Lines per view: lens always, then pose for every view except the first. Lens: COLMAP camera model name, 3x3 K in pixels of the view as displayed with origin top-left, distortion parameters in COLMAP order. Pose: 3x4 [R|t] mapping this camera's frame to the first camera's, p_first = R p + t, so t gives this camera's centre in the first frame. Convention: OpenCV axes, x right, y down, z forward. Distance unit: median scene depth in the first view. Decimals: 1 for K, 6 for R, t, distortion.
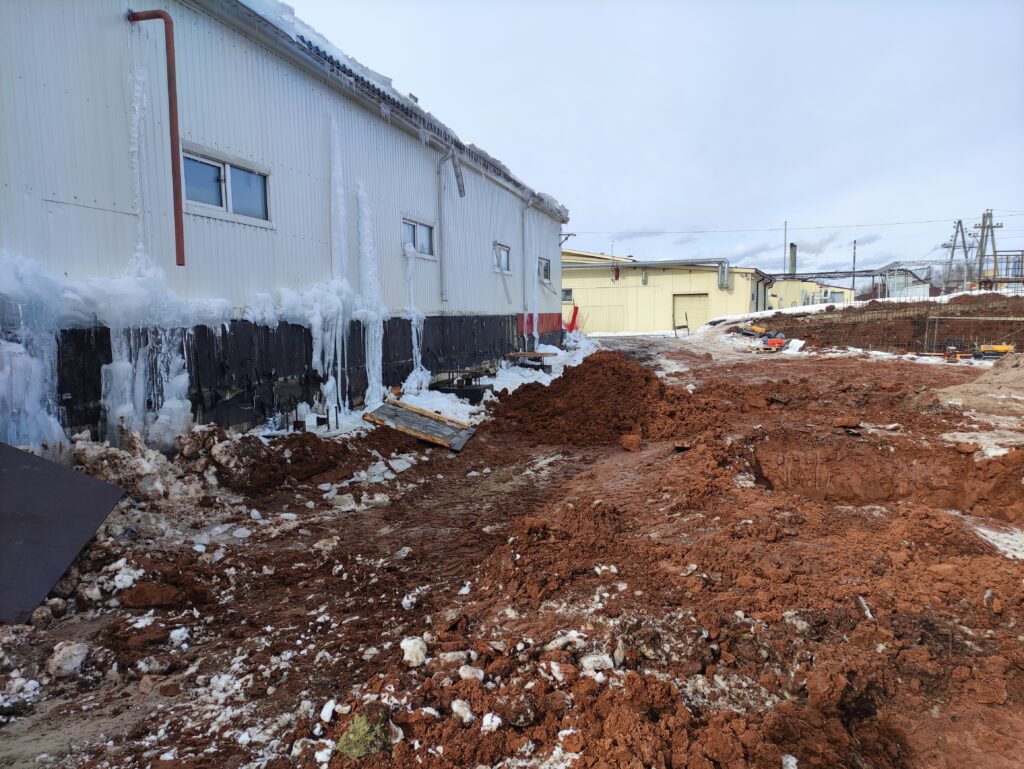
lens RADIAL K [[737.6, 0, 516.0], [0, 737.6, 384.5], [0, 0, 1]] dist [0.052924, -0.036628]
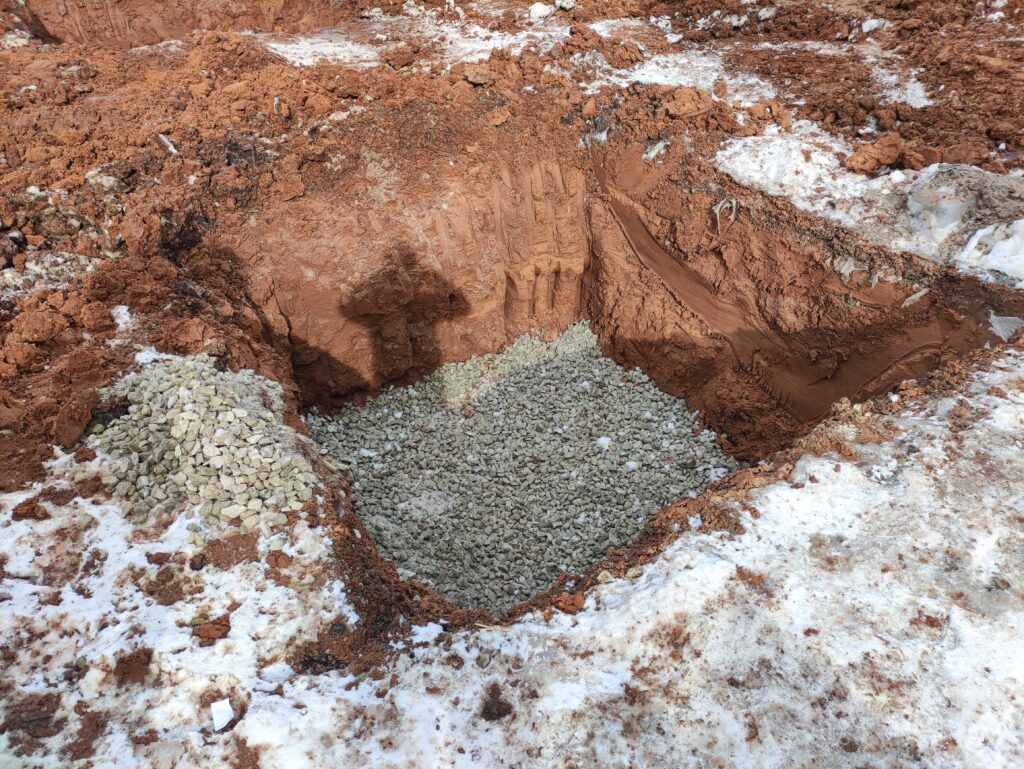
lens RADIAL K [[737.6, 0, 510.3], [0, 737.6, 380.1], [0, 0, 1]] dist [0.052924, -0.036628]
pose [[0.688187, -0.444727, 0.573251, 0.086496], [0.080641, 0.832100, 0.548732, 0.060501], [-0.721038, -0.331403, 0.608503, -0.000701]]
